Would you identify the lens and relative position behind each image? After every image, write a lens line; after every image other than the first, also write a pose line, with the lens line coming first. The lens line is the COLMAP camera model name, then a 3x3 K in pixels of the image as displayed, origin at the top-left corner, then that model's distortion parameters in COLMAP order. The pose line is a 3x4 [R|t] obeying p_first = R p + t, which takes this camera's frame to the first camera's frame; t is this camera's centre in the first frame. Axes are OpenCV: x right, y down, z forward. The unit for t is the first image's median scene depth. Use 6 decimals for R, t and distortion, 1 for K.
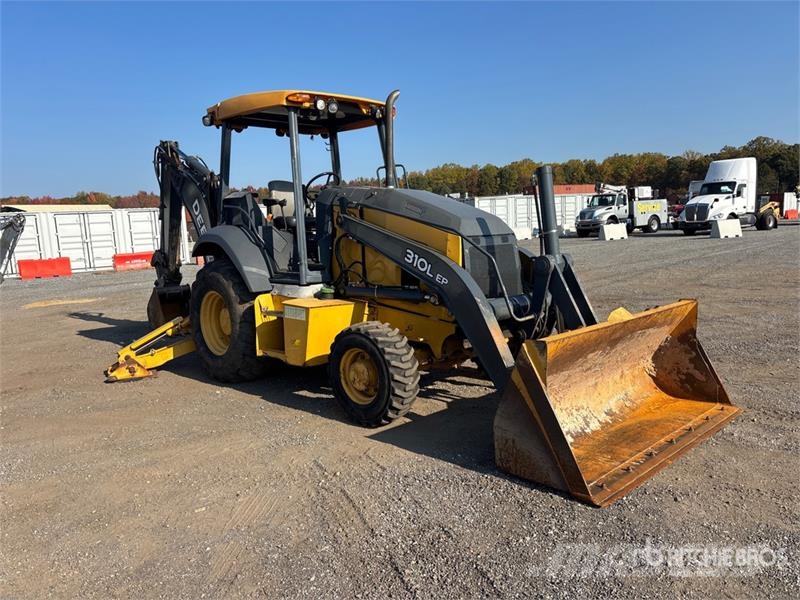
lens RADIAL K [[606.5, 0, 378.9], [0, 606.5, 299.2], [0, 0, 1]] dist [0.009126, 0.002997]
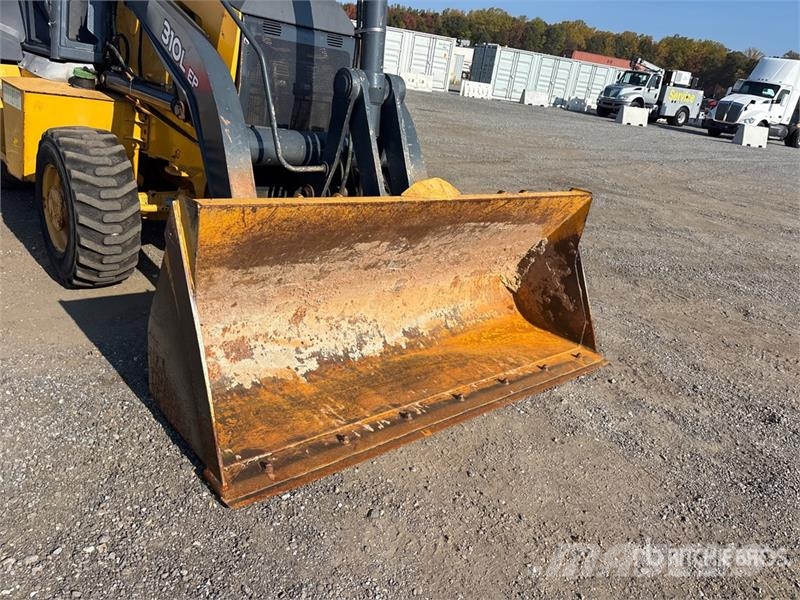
lens RADIAL K [[606.4, 0, 400.0], [0, 606.4, 300.0], [0, 0, 1]] dist [0.083154, -0.106586]
pose [[0.981201, 0.185041, 0.054807, 0.046979], [-0.192819, 0.951844, 0.238355, -0.001167], [-0.008063, -0.244442, 0.969630, 0.050720]]
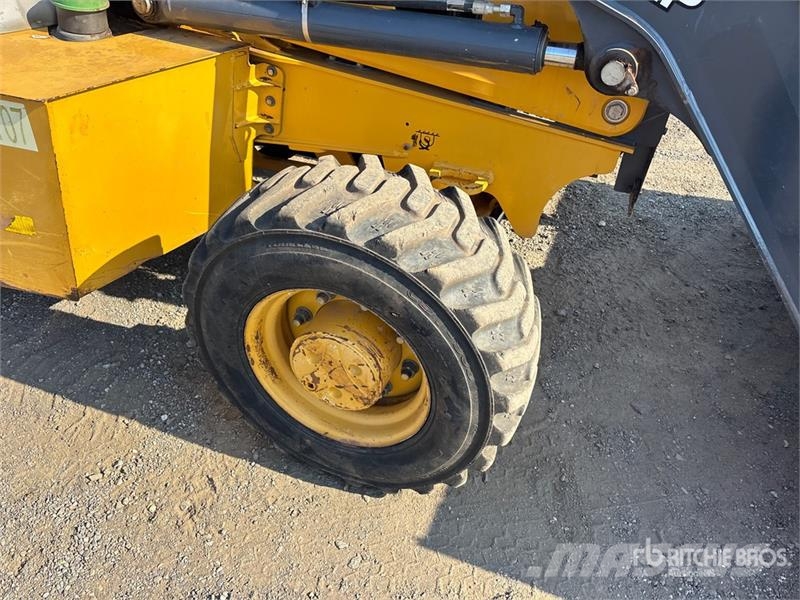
lens RADIAL K [[610.7, 0, 400.3], [0, 610.7, 293.2], [0, 0, 1]] dist [0.031891, -0.008109]
pose [[0.898666, -0.208738, 0.385782, -0.016392], [-0.008123, 0.871438, 0.490439, -0.006589], [-0.438558, -0.443875, 0.781436, 0.119284]]
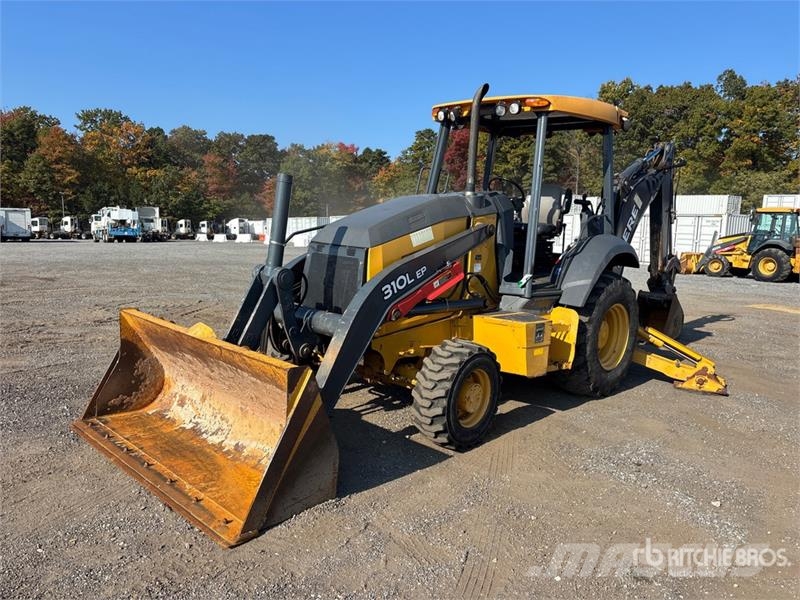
lens RADIAL K [[600.4, 0, 400.0], [0, 600.4, 300.0], [0, 0, 1]] dist [0.028678, -0.007282]
pose [[0.053245, 0.165595, -0.984755, 0.177465], [-0.183521, 0.970980, 0.153356, -0.028927], [0.981573, 0.172558, 0.082090, 0.162952]]
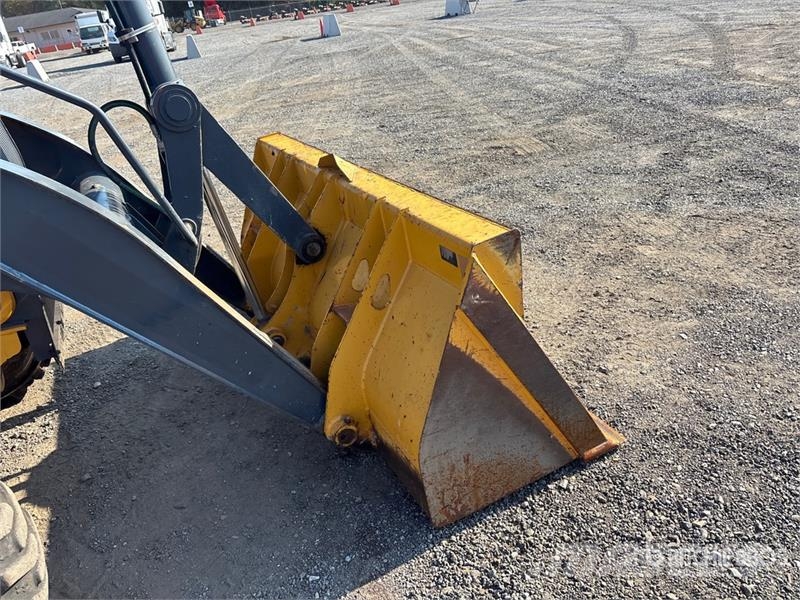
lens RADIAL K [[607.9, 0, 402.9], [0, 607.9, 290.0], [0, 0, 1]] dist [0.058311, -0.056815]
pose [[0.277714, -0.413137, 0.867290, -0.017492], [0.243055, 0.903647, 0.352628, -0.007545], [-0.929408, 0.112869, 0.351371, 0.101255]]
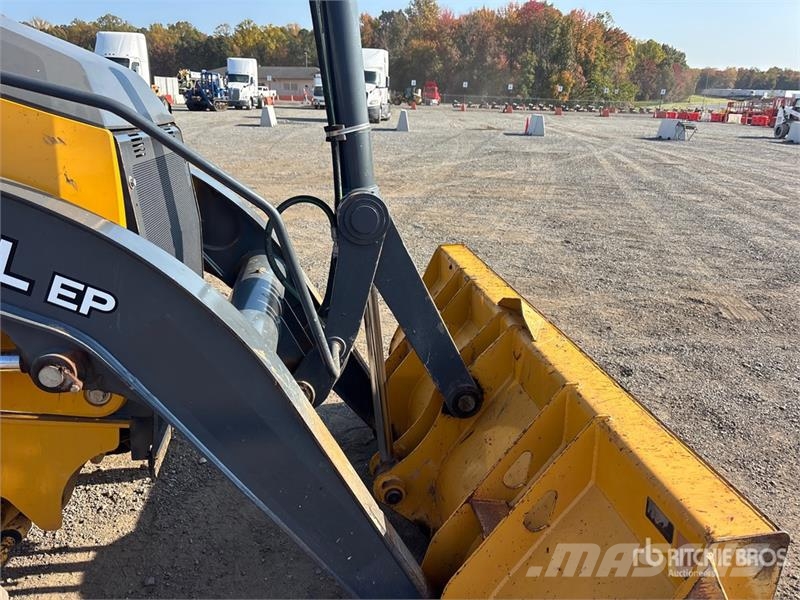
lens RADIAL K [[610.7, 0, 400.3], [0, 610.7, 293.2], [0, 0, 1]] dist [0.031891, -0.008109]
pose [[0.562286, -0.189456, 0.804948, -0.005068], [0.045222, 0.978990, 0.198830, -0.012006], [-0.825705, -0.075398, 0.559040, 0.109024]]
